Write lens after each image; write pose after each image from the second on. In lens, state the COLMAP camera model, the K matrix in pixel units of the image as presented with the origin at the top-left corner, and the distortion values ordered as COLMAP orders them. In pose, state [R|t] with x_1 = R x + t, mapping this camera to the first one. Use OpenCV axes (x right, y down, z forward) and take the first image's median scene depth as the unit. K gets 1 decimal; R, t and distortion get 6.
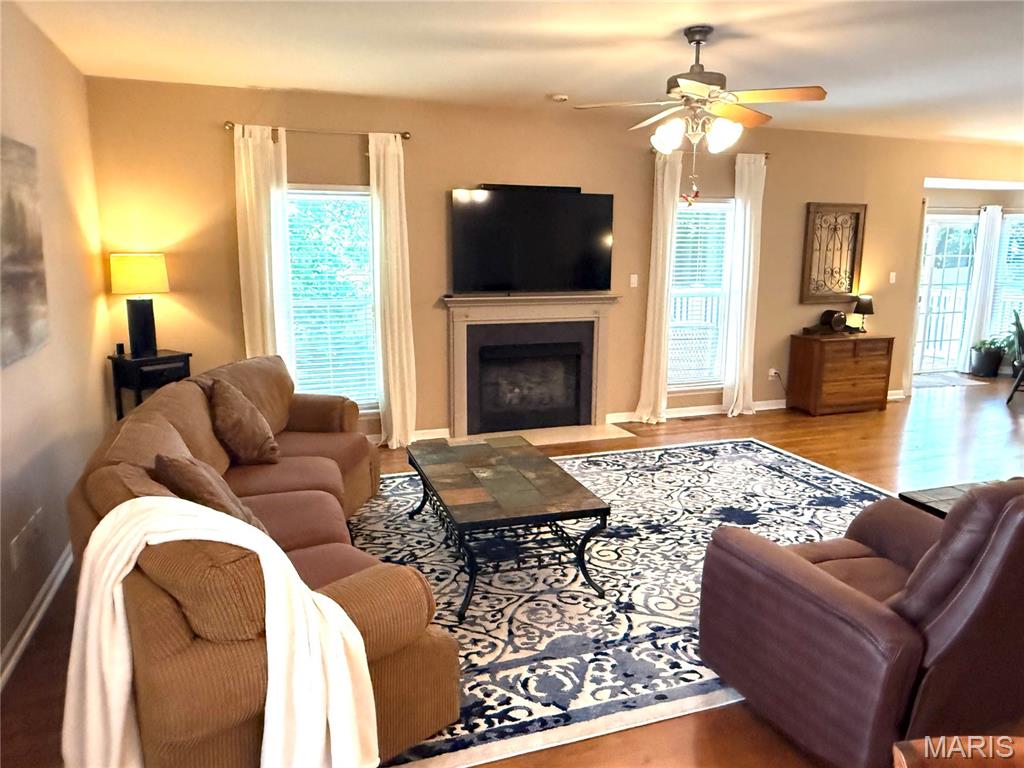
lens RADIAL K [[701.2, 0, 512.3], [0, 701.2, 381.5], [0, 0, 1]] dist [-0.003434, -0.001460]
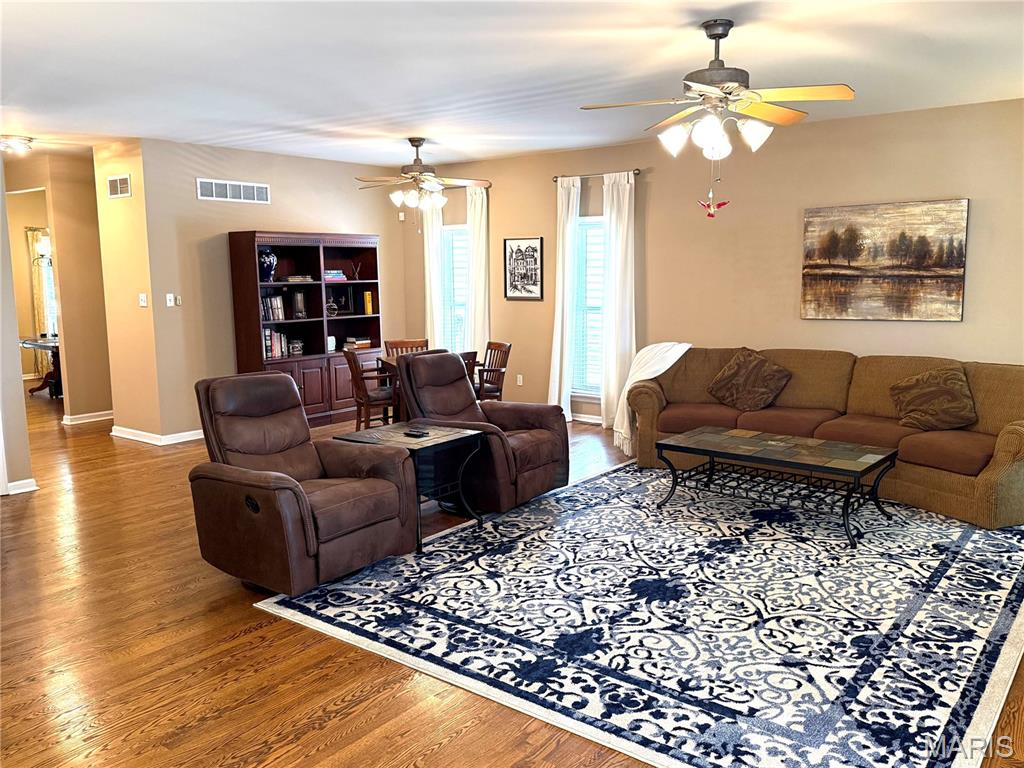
lens RADIAL K [[839.0, 0, 513.5], [0, 839.0, 384.7], [0, 0, 1]] dist [0.002378, -0.002214]
pose [[-0.841347, 0.082782, -0.534118, 0.869010], [-0.091926, 0.951888, 0.292333, -0.274524], [0.532620, 0.295053, -0.793259, 1.459973]]
